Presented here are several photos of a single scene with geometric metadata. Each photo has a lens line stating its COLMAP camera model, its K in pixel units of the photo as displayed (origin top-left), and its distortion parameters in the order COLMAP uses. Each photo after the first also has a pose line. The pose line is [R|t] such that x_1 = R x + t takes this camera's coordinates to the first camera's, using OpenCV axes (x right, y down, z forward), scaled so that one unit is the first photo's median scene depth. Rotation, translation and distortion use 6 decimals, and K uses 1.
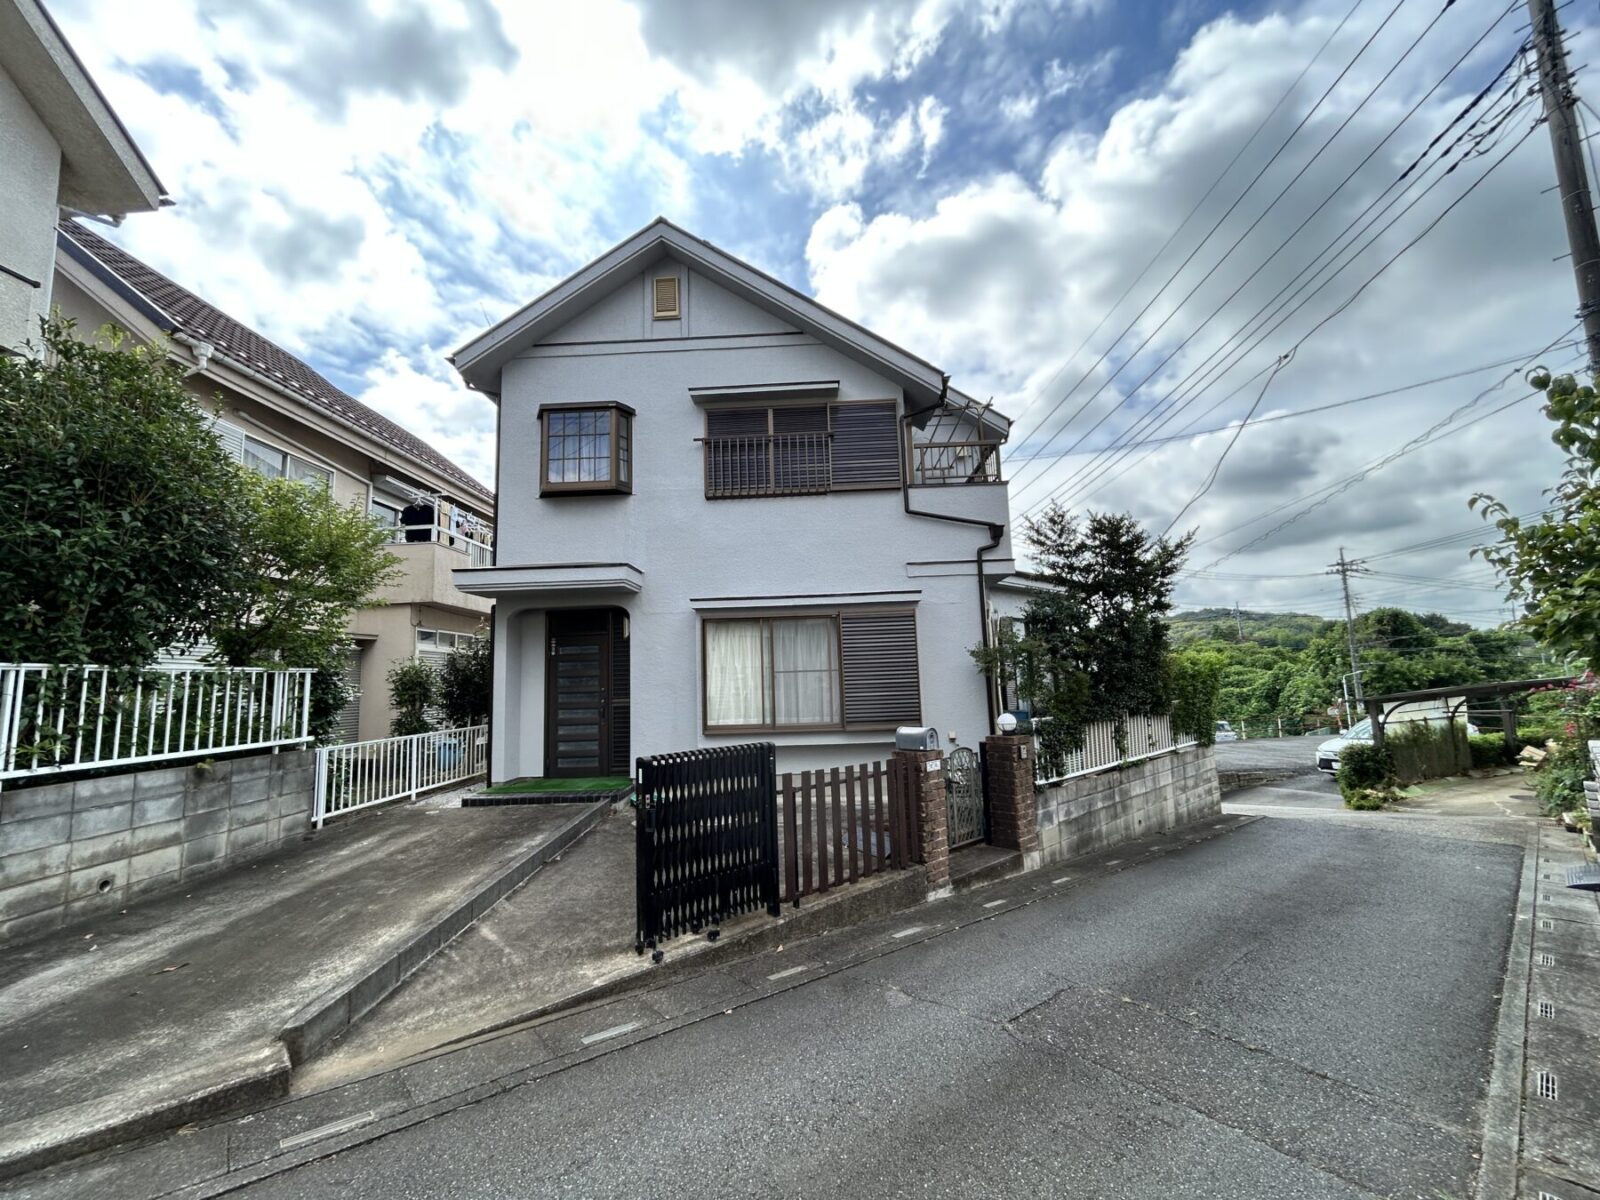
lens RADIAL K [[652.9, 0, 798.6], [0, 652.9, 596.1], [0, 0, 1]] dist [0.000518, 0.000448]
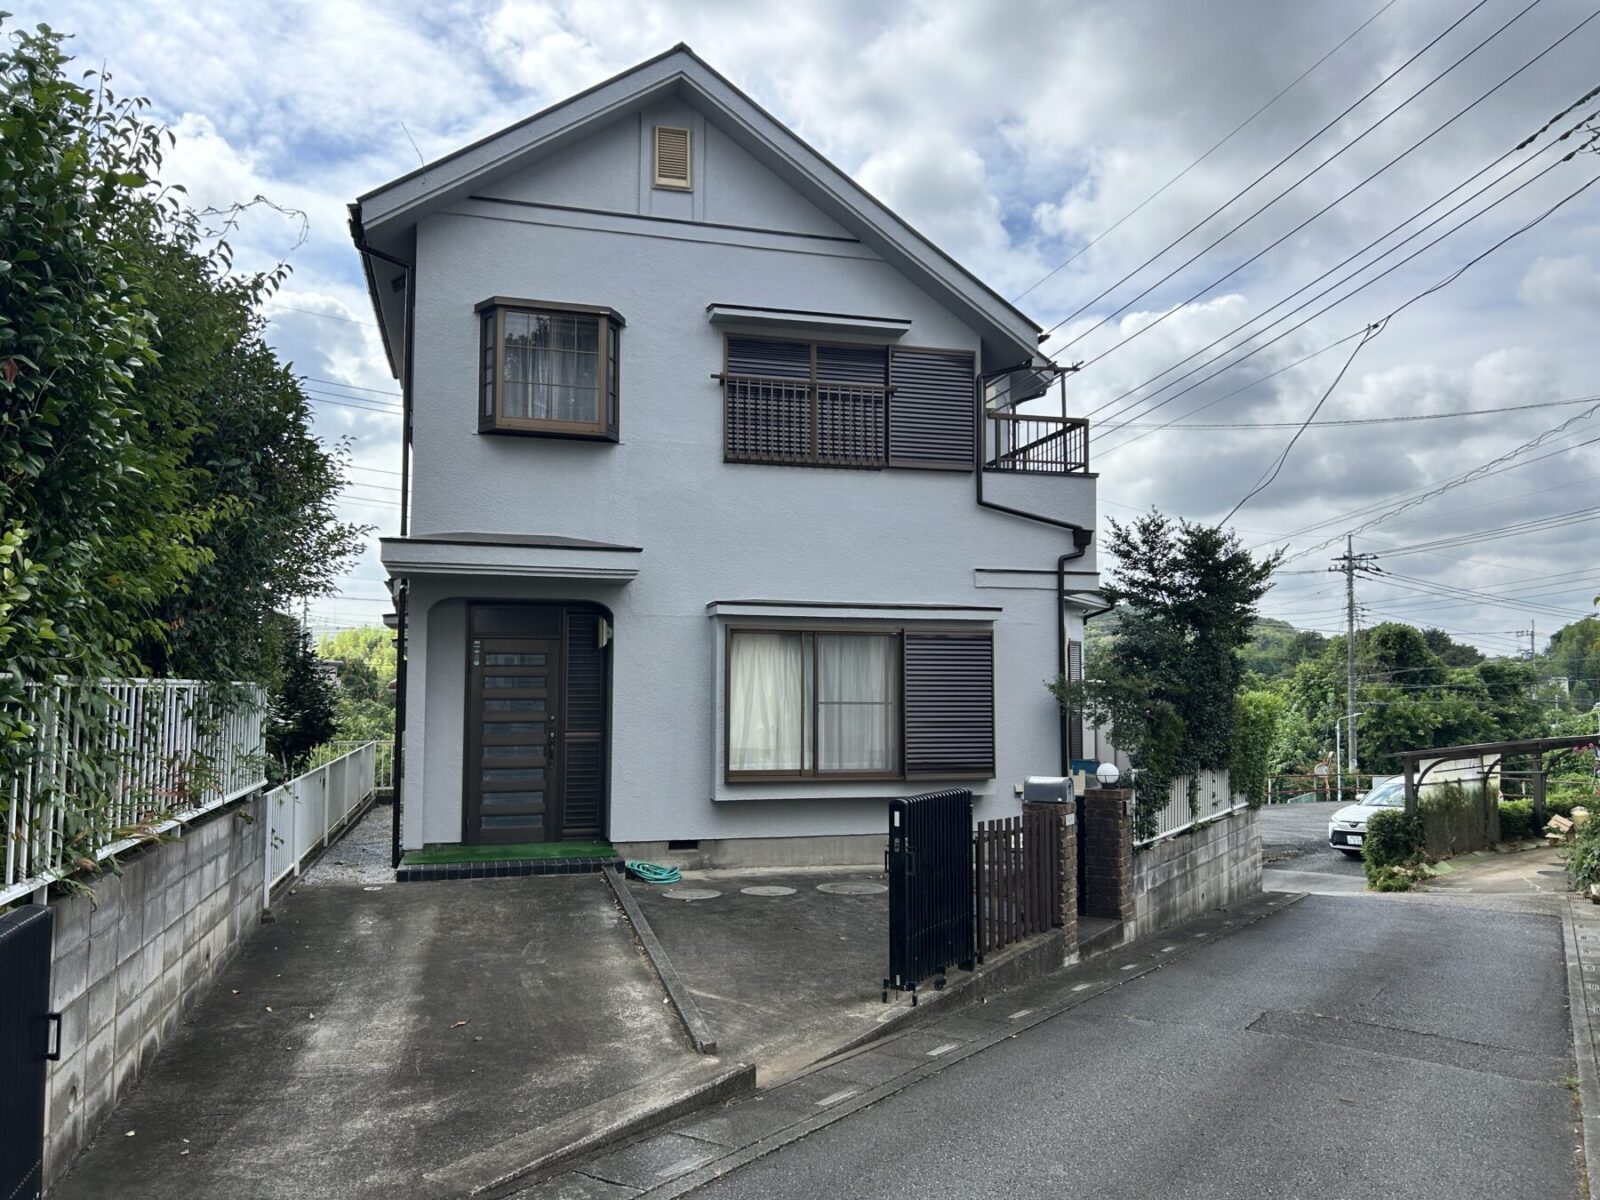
lens RADIAL K [[1234.1, 0, 800.0], [0, 1234.1, 600.0], [0, 0, 1]] dist [0.058007, -0.050546]
pose [[0.951489, 0.057405, 0.302280, -0.466338], [-0.072226, 0.996661, 0.038073, -0.053574], [-0.299085, -0.058058, 0.952459, -0.336158]]
